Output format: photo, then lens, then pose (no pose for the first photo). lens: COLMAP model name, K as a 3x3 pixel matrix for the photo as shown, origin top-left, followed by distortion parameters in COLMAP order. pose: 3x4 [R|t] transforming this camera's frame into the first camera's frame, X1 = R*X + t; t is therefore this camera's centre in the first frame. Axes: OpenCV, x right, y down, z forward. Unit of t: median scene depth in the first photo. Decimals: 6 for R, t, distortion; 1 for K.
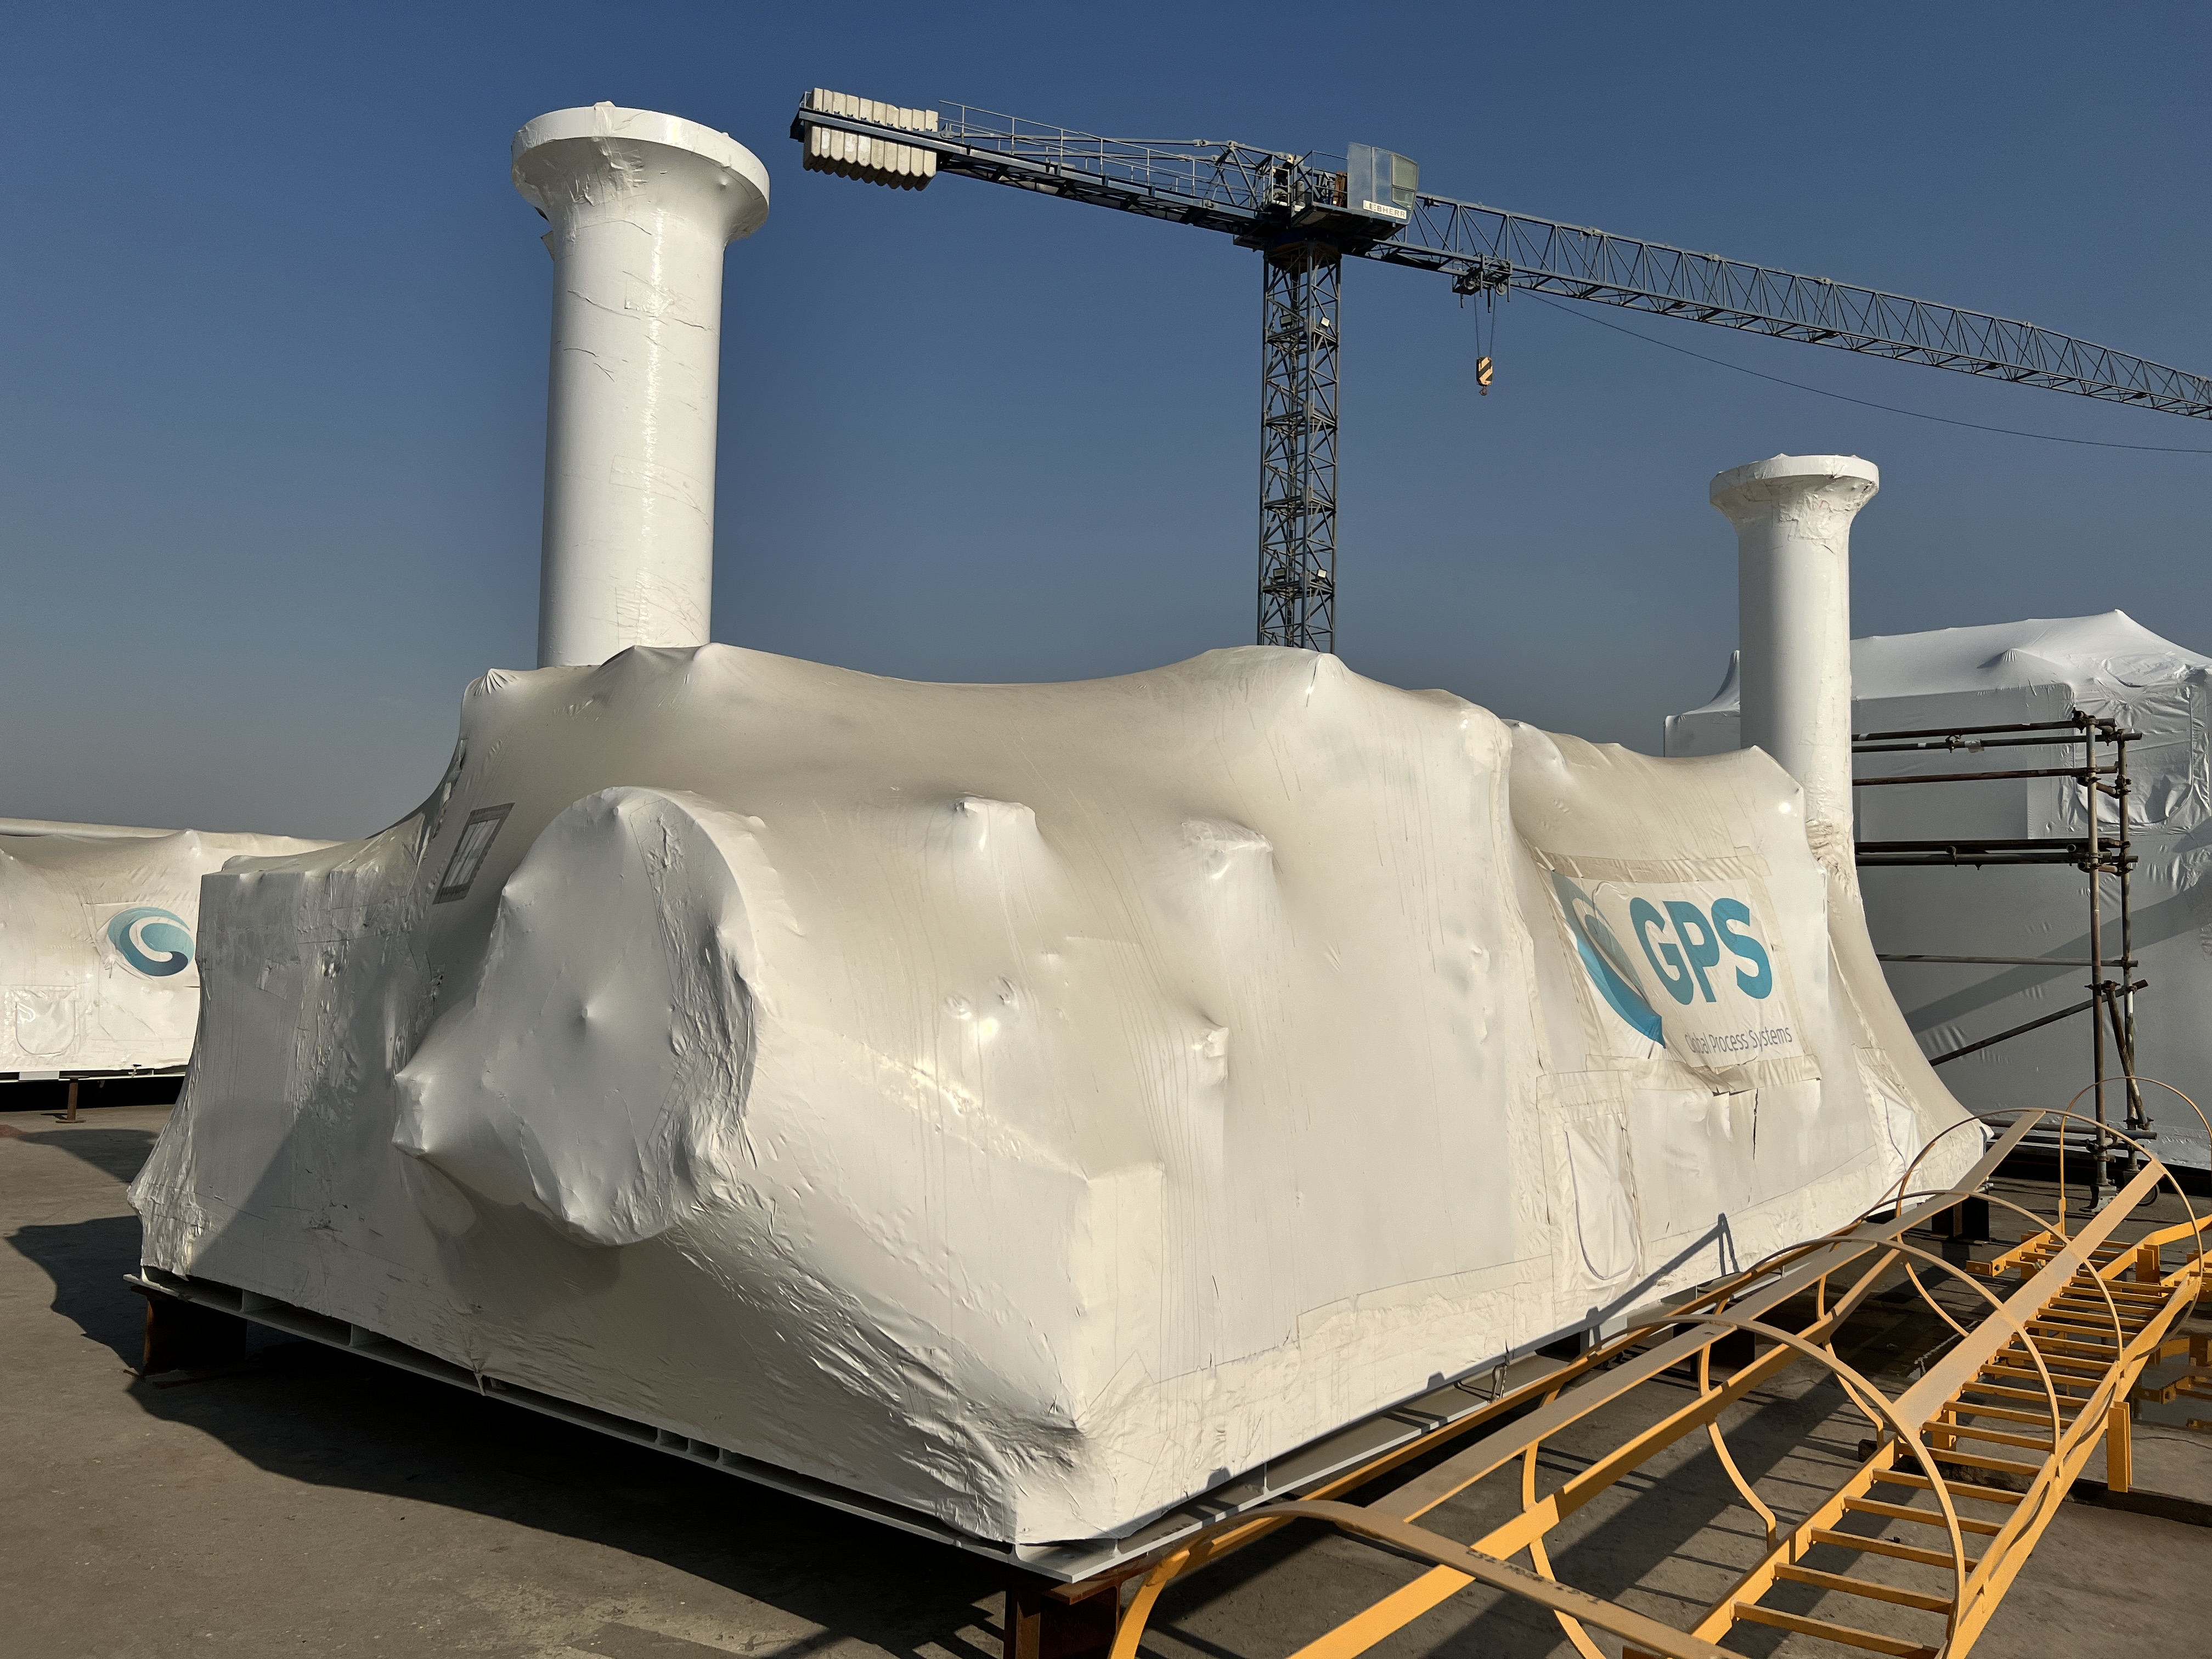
lens RADIAL K [[1598.4, 0, 1106.0], [0, 1598.4, 829.5], [0, 0, 1]] dist [0.001295, -0.002477]
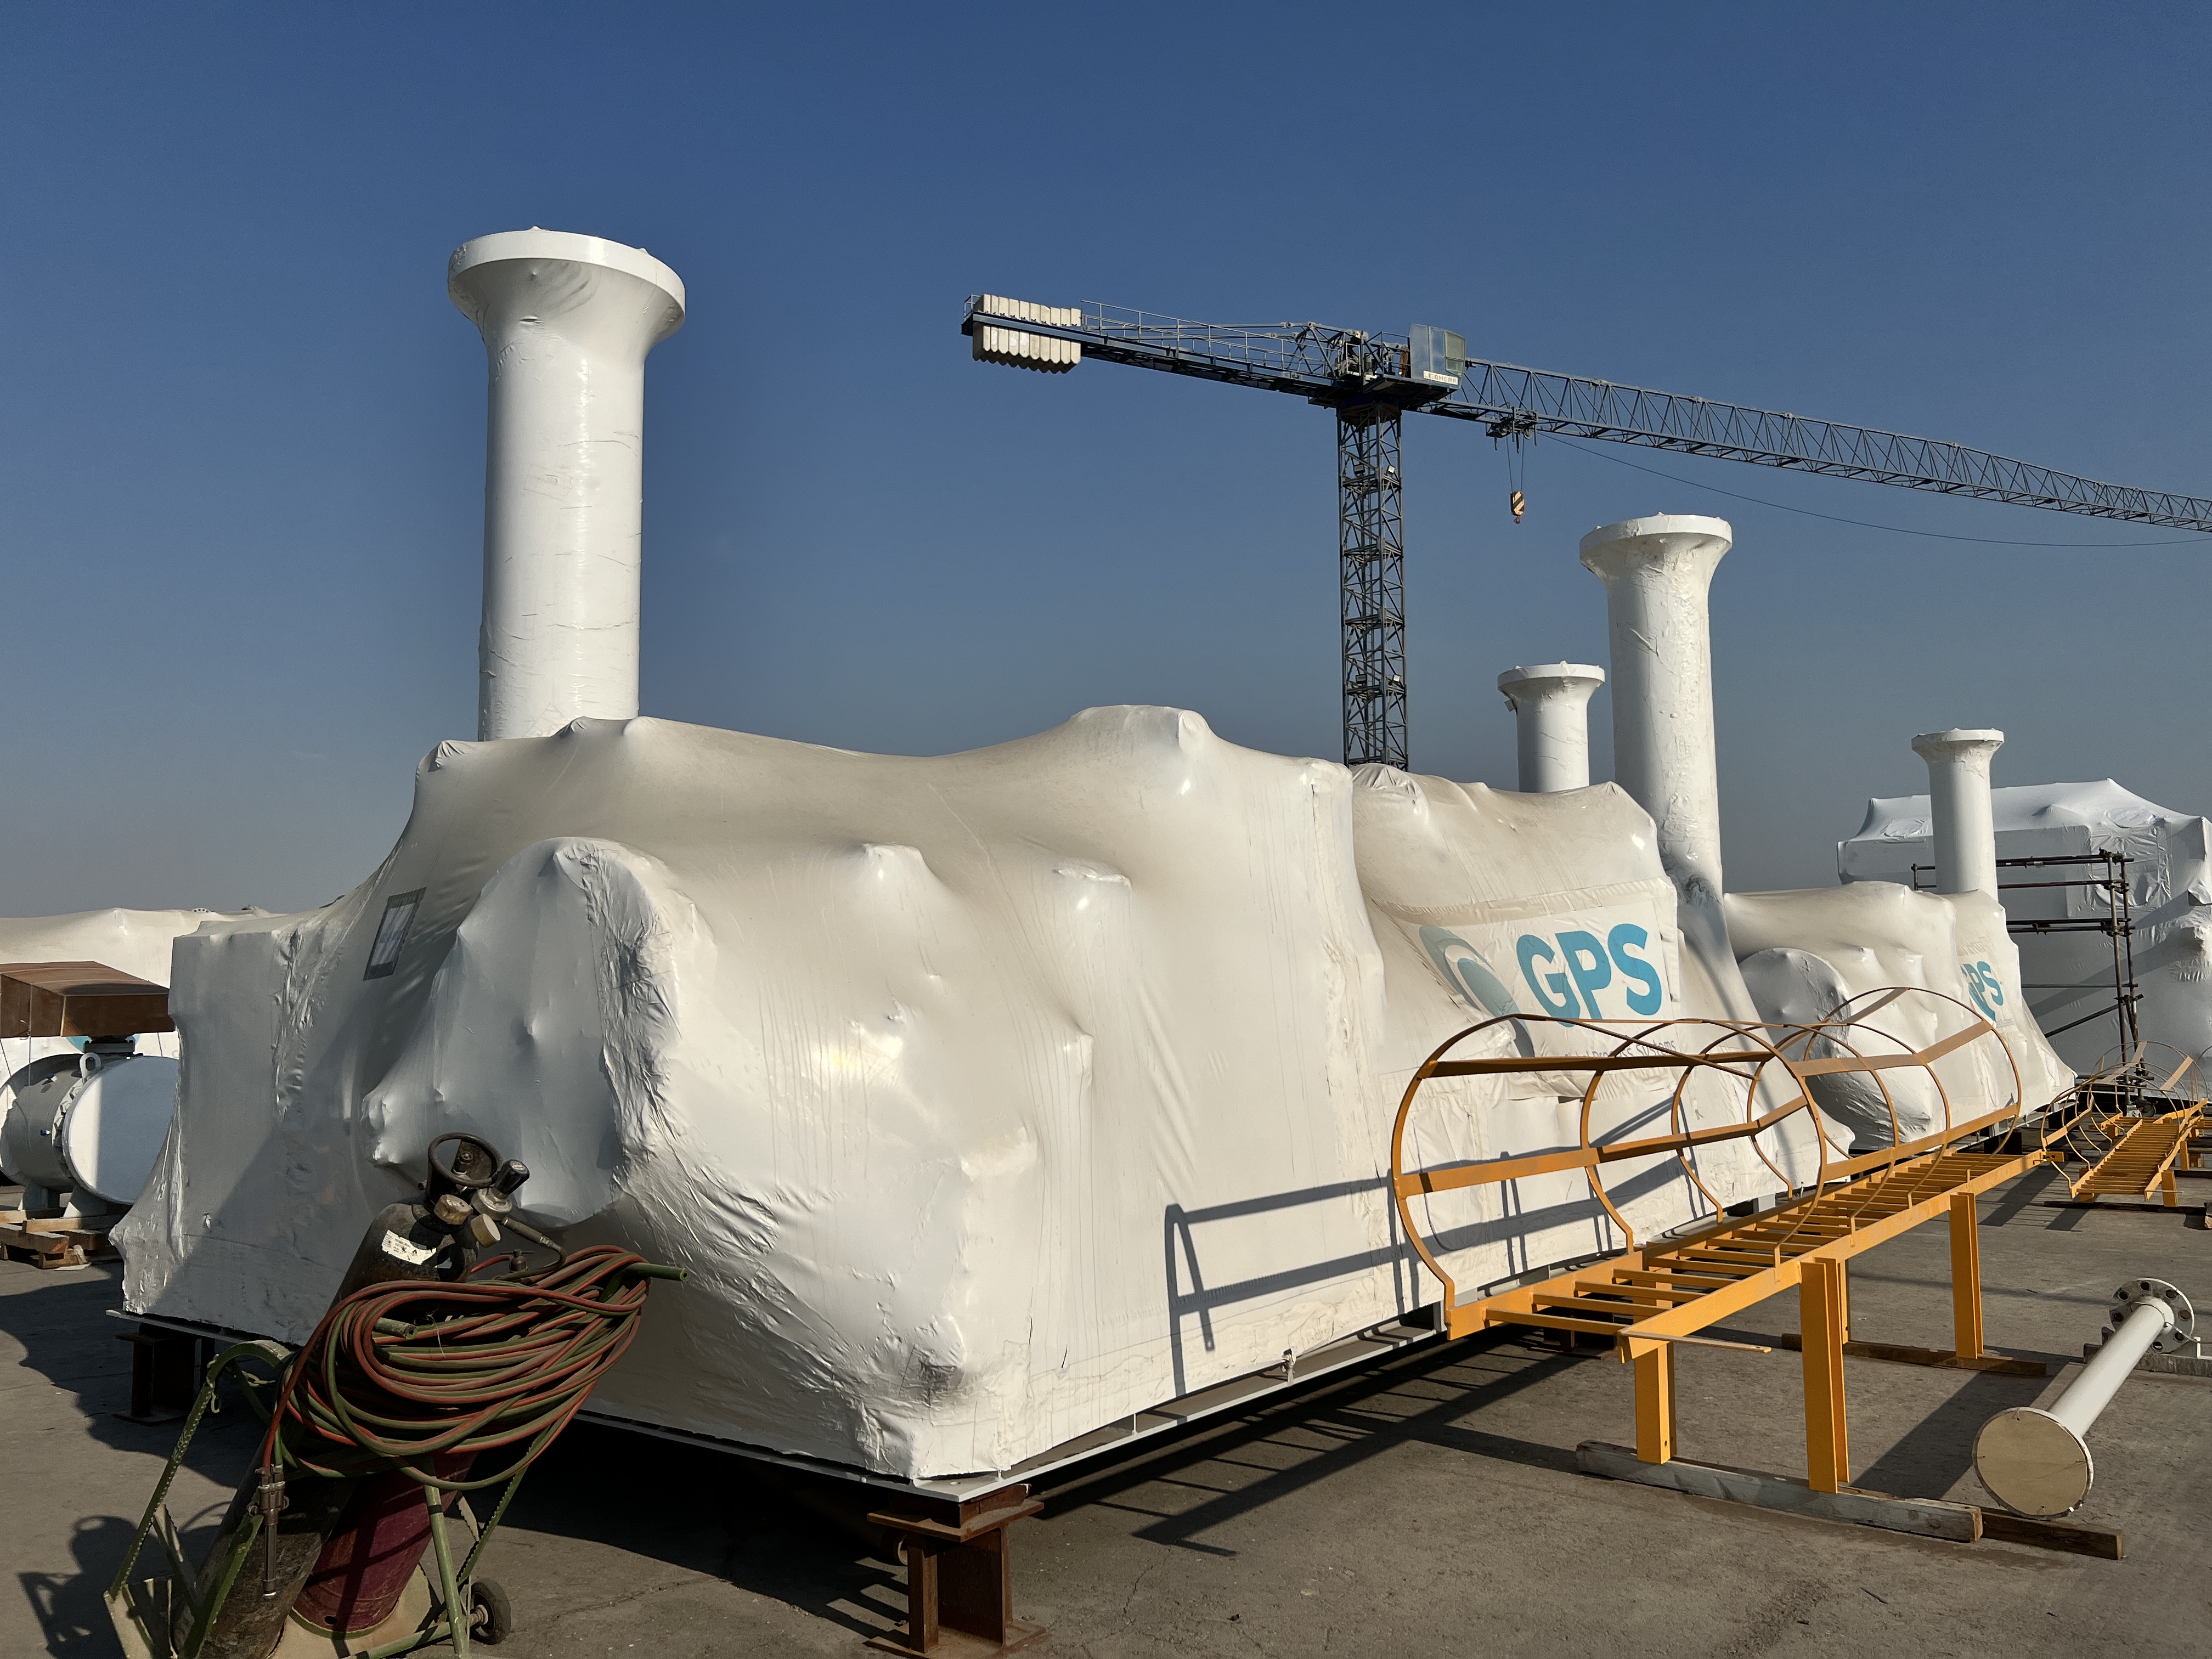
lens RADIAL K [[1598.4, 0, 1106.0], [0, 1598.4, 829.5], [0, 0, 1]] dist [0.001295, -0.002477]
pose [[0.998612, -0.027177, 0.045106, -0.140902], [0.028675, 0.999047, -0.032908, -0.015551], [-0.044169, 0.034155, 0.998440, -0.179335]]
